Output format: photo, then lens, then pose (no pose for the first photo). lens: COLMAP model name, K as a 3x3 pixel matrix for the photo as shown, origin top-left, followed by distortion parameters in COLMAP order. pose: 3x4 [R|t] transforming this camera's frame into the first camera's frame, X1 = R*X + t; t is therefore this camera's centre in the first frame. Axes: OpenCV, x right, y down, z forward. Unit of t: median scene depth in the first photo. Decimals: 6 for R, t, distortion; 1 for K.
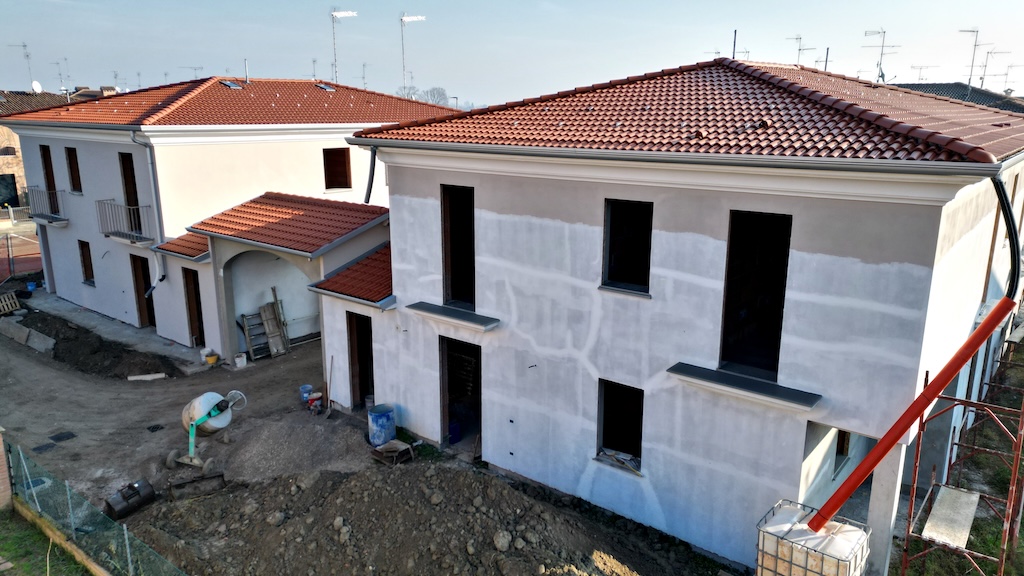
lens RADIAL K [[724.6, 0, 509.3], [0, 724.6, 283.0], [0, 0, 1]] dist [0.059513, -0.026650]
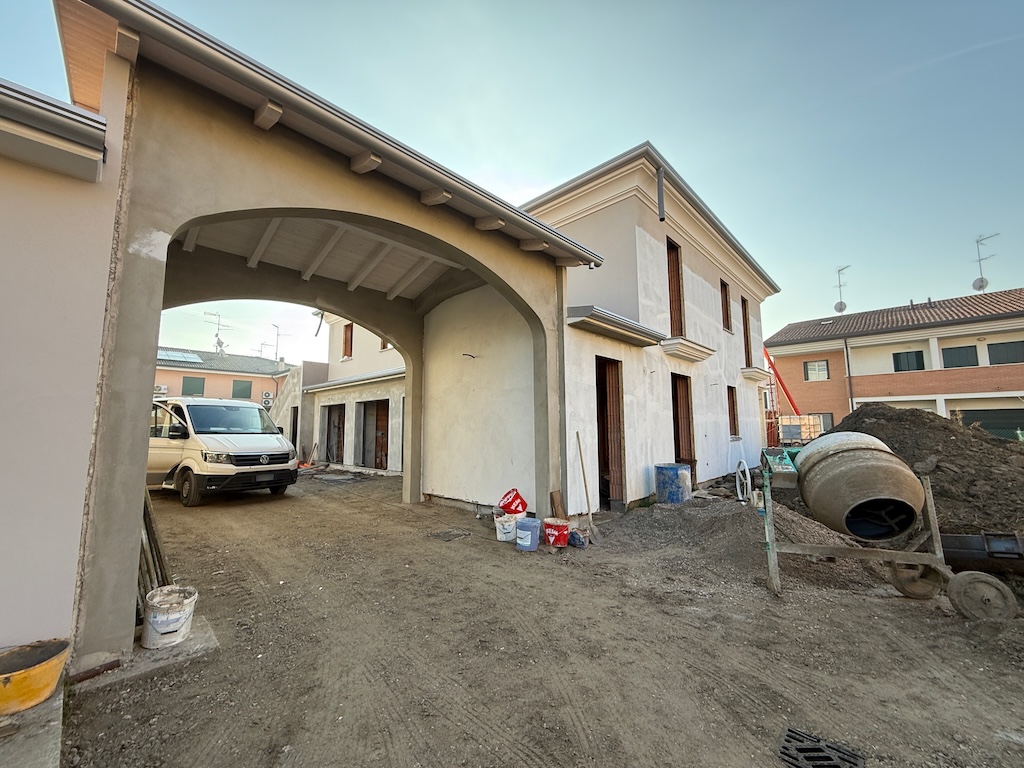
lens RADIAL K [[411.4, 0, 505.2], [0, 411.4, 385.0], [0, 0, 1]] dist [-0.002107, -0.000148]
pose [[0.096039, 0.100571, 0.990284, -0.751238], [0.240668, 0.963018, -0.121143, 0.111575], [-0.965844, 0.249964, 0.068283, 1.283302]]
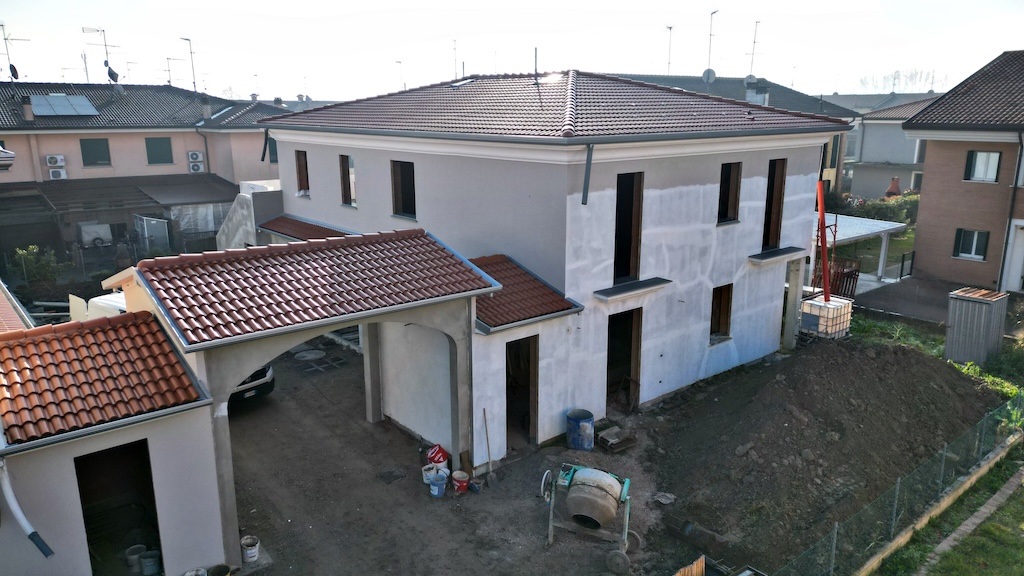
lens RADIAL K [[724.6, 0, 505.0], [0, 724.6, 291.8], [0, 0, 1]] dist [0.059513, -0.026650]
pose [[0.204931, -0.245671, 0.947443, -1.229927], [0.237407, 0.951558, 0.195387, -0.225667], [-0.949548, 0.184889, 0.253328, 0.932783]]
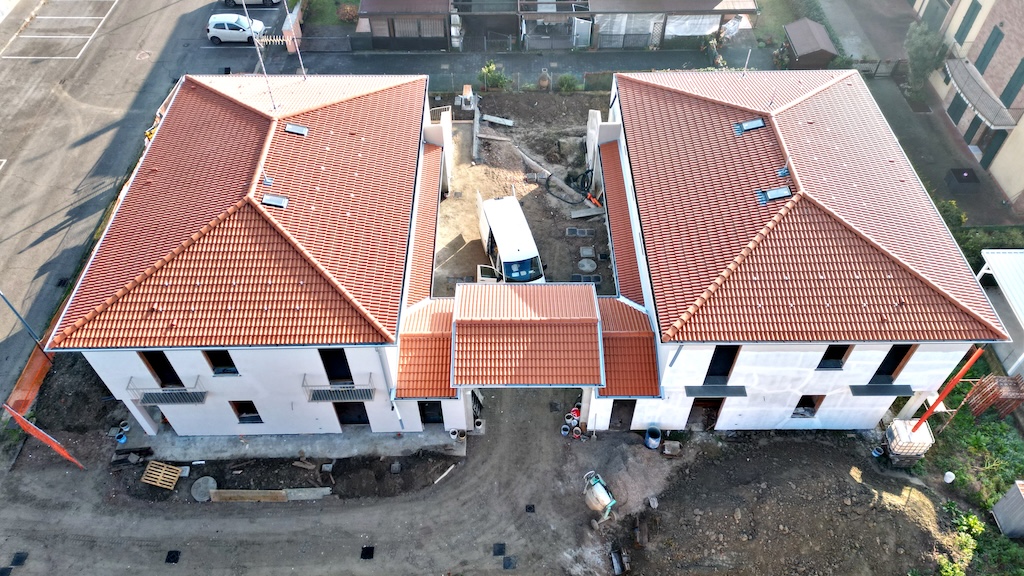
lens RADIAL K [[724.6, 0, 515.8], [0, 724.6, 286.0], [0, 0, 1]] dist [0.059513, -0.026650]
pose [[0.775302, -0.482298, 0.407794, -1.118697], [0.156710, 0.772367, 0.615541, -1.403638], [-0.611841, -0.413325, 0.674399, 0.189702]]
